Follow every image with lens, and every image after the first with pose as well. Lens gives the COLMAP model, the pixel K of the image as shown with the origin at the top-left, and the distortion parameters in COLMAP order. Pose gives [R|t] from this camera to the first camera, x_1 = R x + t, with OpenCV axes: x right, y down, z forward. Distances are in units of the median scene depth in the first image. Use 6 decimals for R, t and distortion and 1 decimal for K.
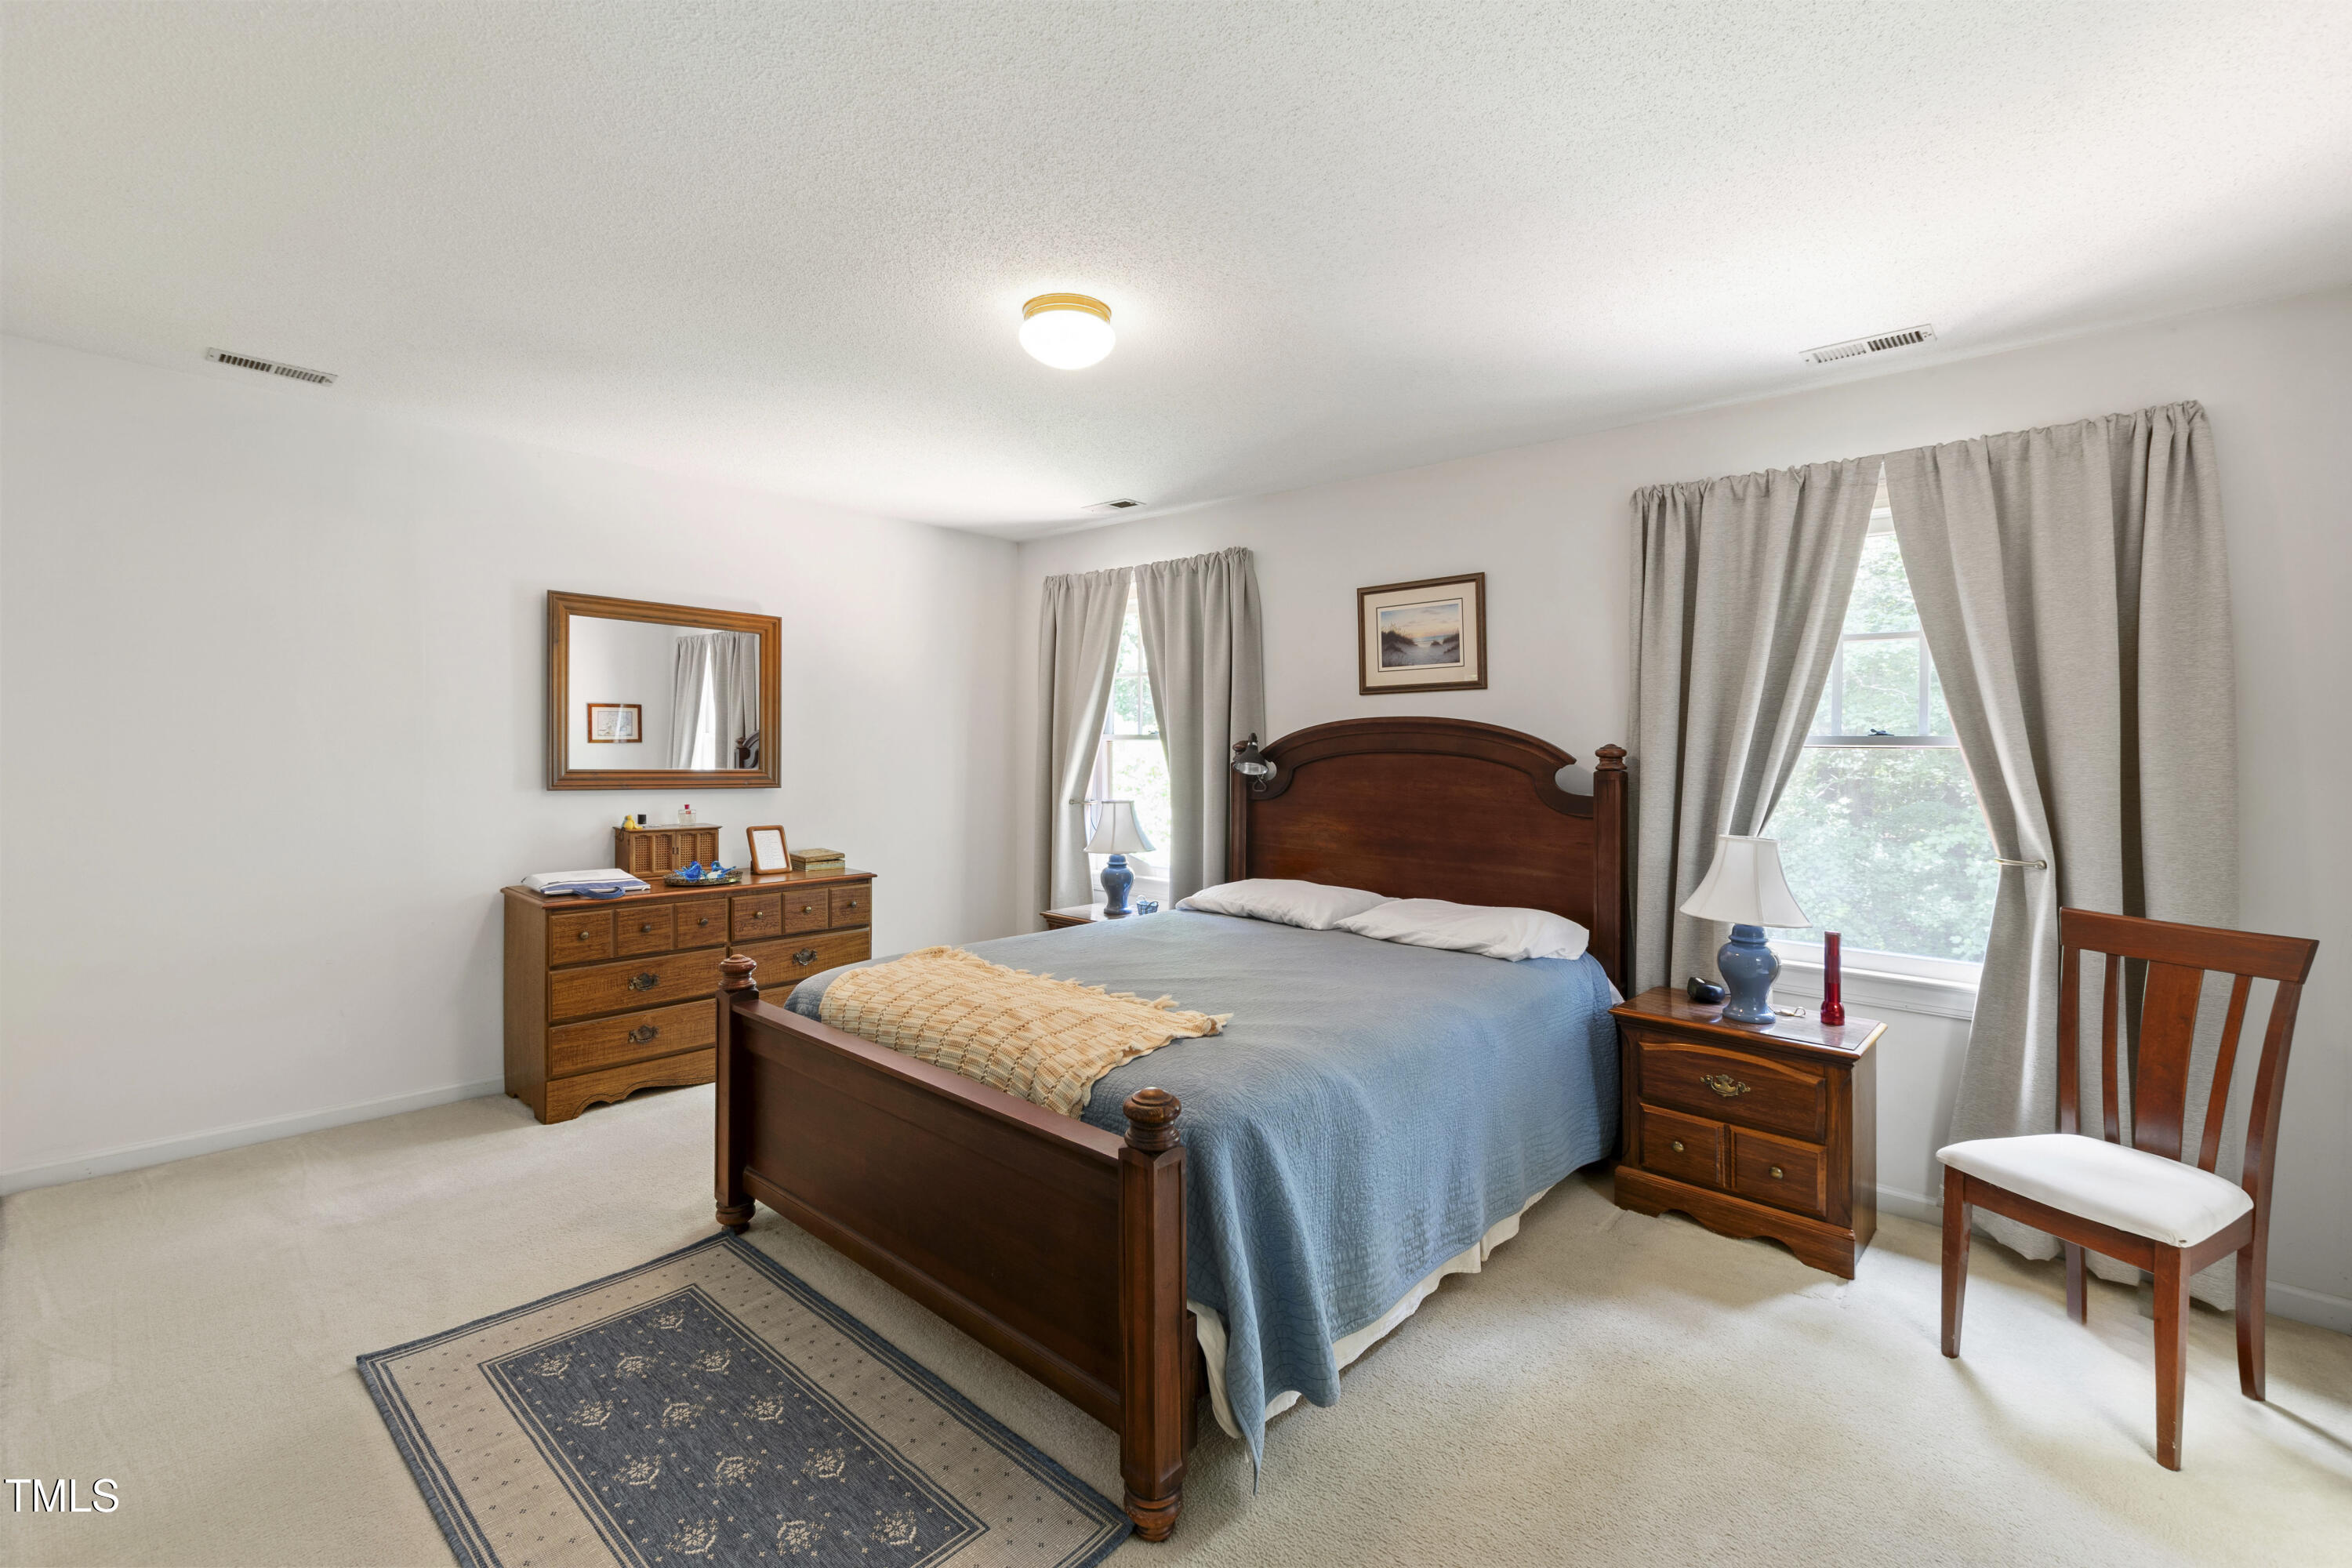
lens RADIAL K [[1002.1, 0, 1174.8], [0, 1002.1, 731.2], [0, 0, 1]] dist [-0.000644, -0.000098]
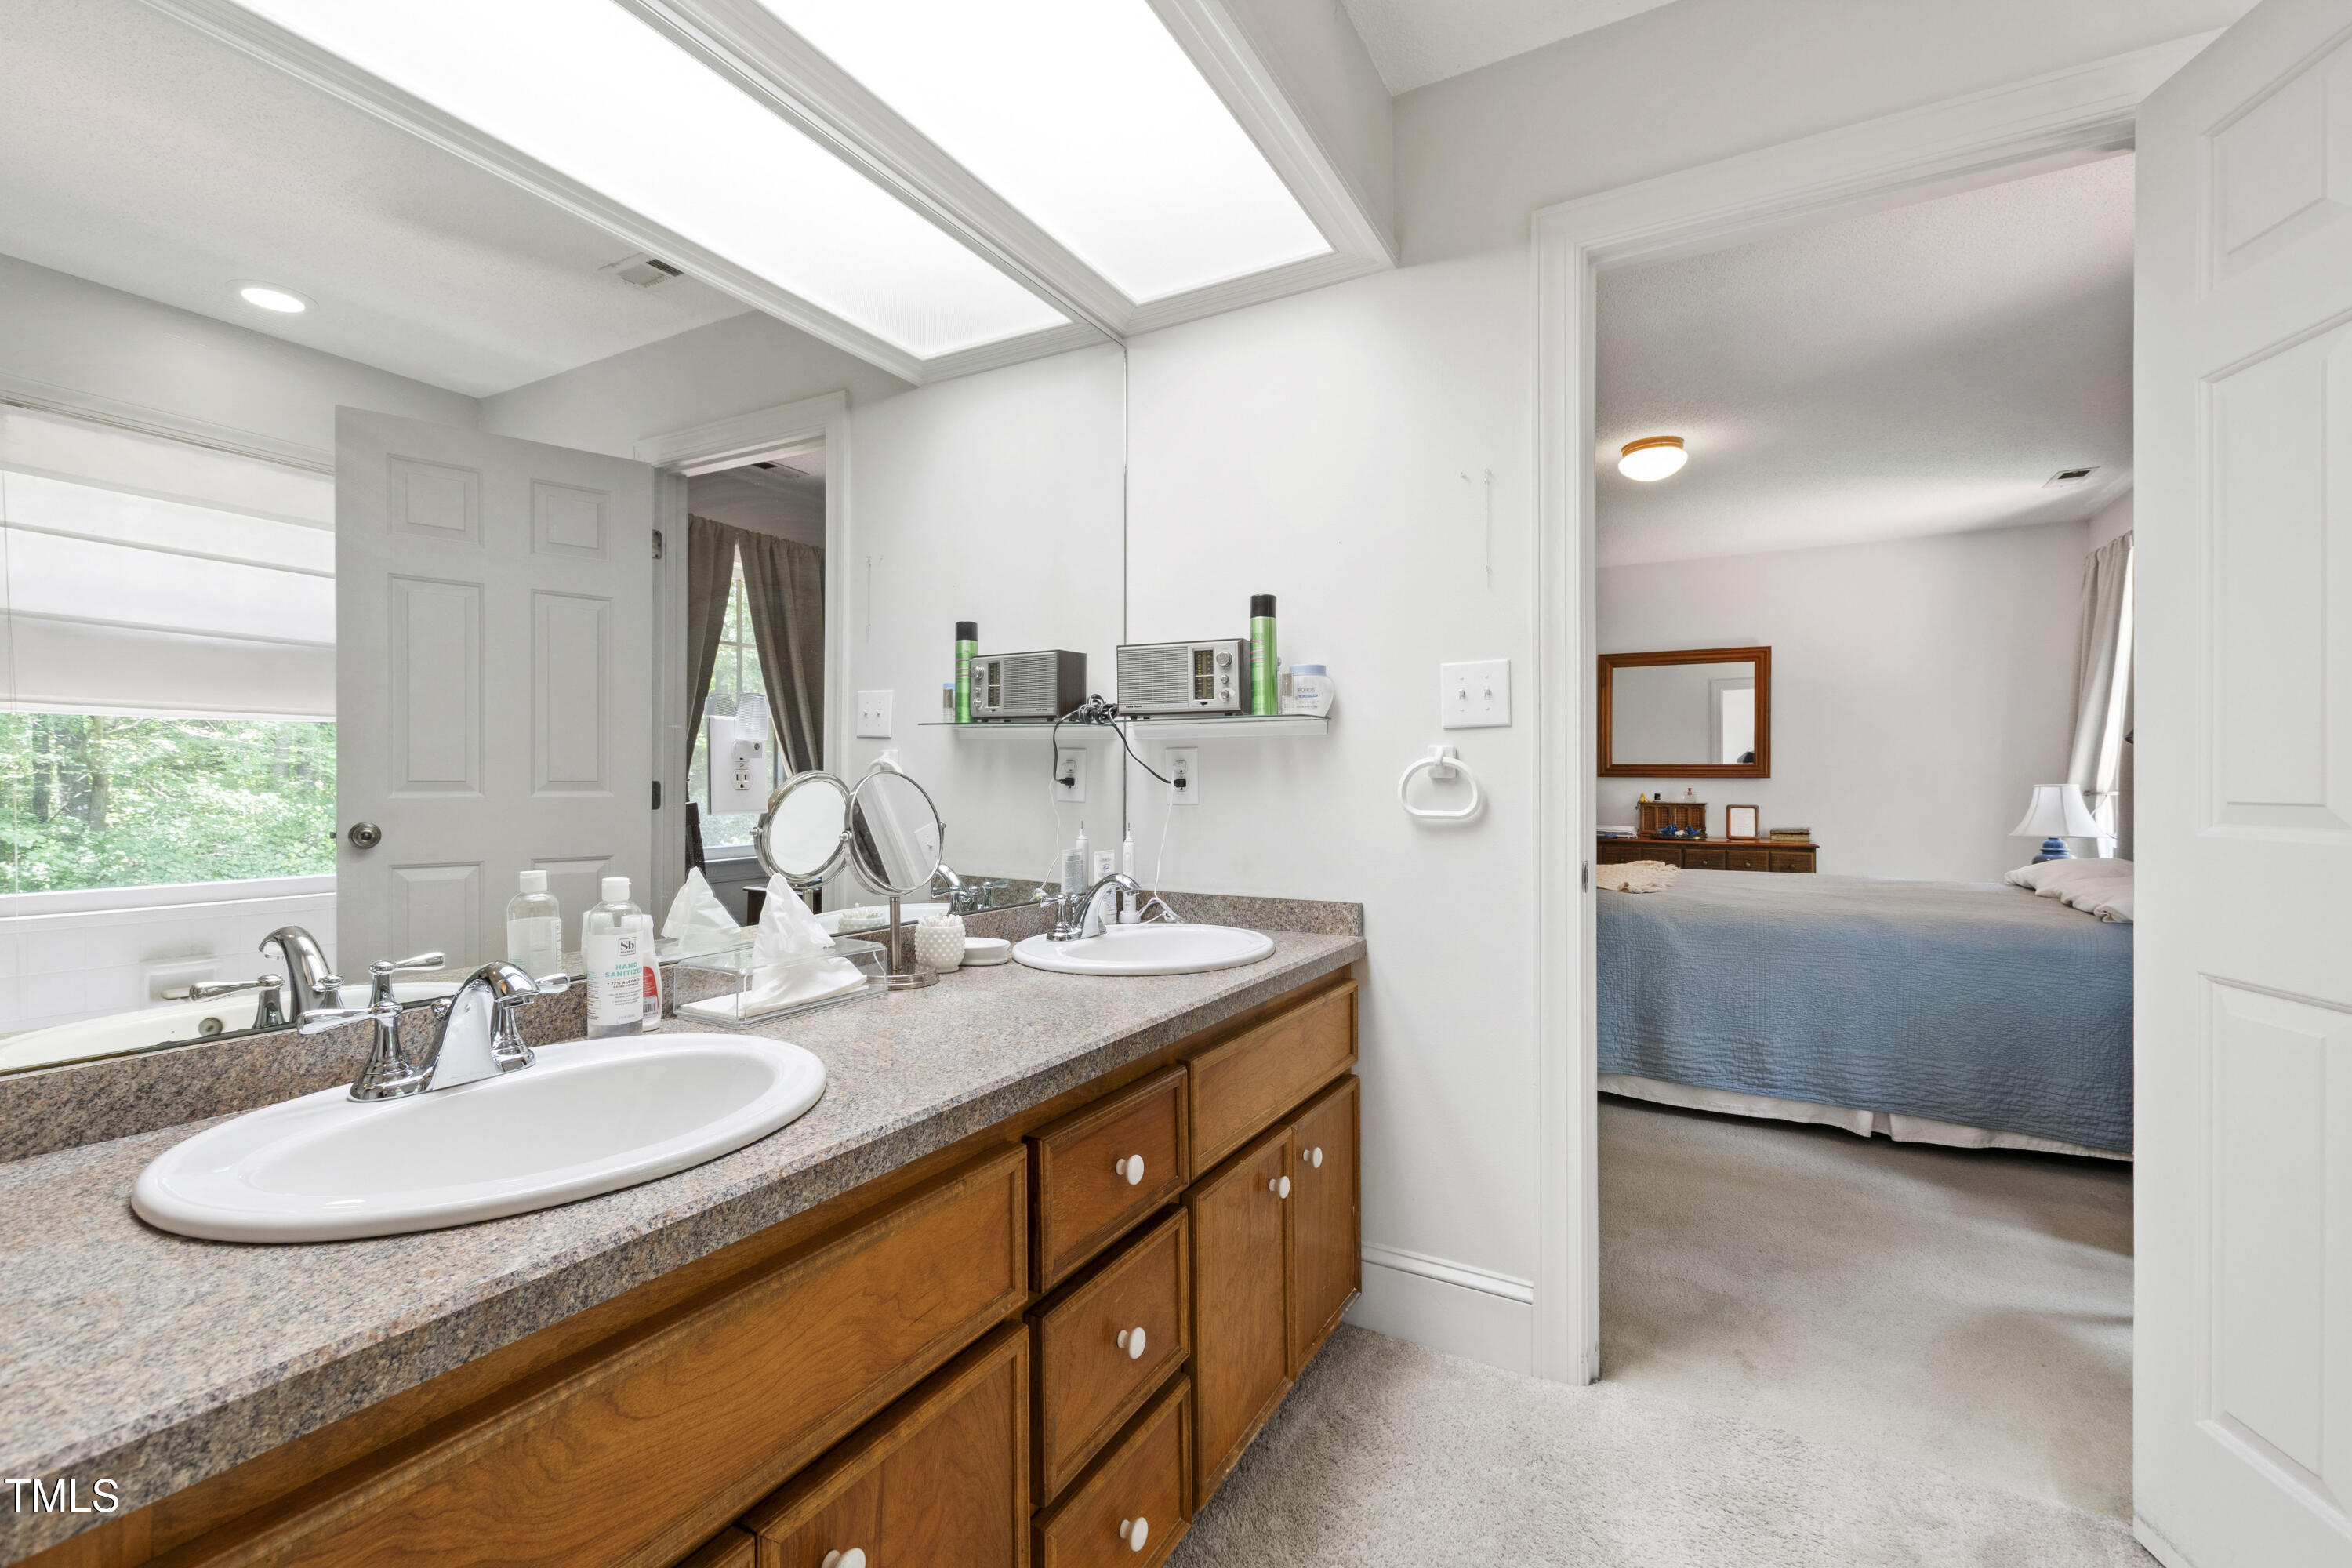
lens RADIAL K [[1042.0, 0, 1176.0], [0, 1042.0, 784.0], [0, 0, 1]] dist [-0.000041, -0.000155]
pose [[0.249757, -0.001573, -0.968307, 0.802712], [0.025482, 0.999663, 0.004949, 0.043406], [0.967973, -0.025910, 0.249713, -0.086130]]
